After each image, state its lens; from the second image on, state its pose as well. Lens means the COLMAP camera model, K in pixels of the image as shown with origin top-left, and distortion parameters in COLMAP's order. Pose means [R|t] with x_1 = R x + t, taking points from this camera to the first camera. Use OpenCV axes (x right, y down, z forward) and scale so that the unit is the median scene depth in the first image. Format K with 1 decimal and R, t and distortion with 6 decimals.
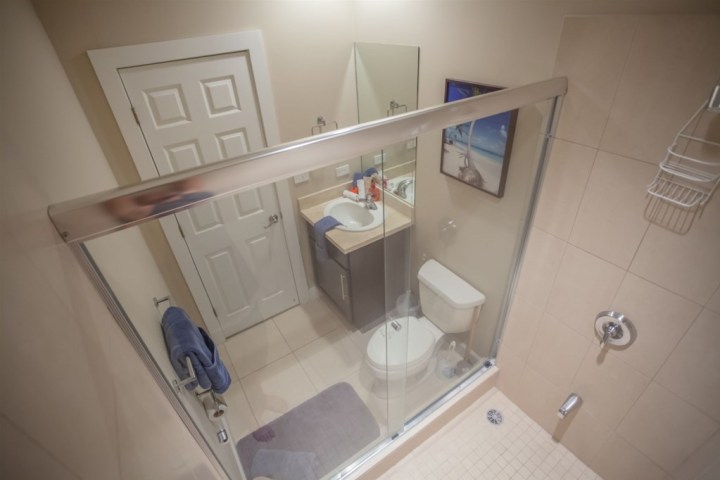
lens RADIAL K [[350.9, 0, 358.0], [0, 350.9, 235.7], [0, 0, 1]] dist [-0.050488, 0.001867]
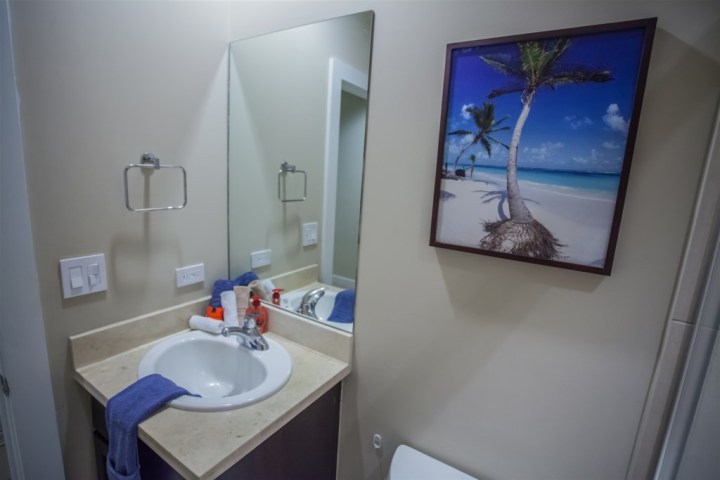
lens RADIAL K [[350.9, 0, 358.0], [0, 350.9, 235.7], [0, 0, 1]] dist [-0.050488, 0.001867]
pose [[0.906795, 0.035873, 0.420042, -0.040587], [0.135020, 0.919174, -0.369986, -0.026267], [-0.399364, 0.392215, 0.828659, 0.527082]]
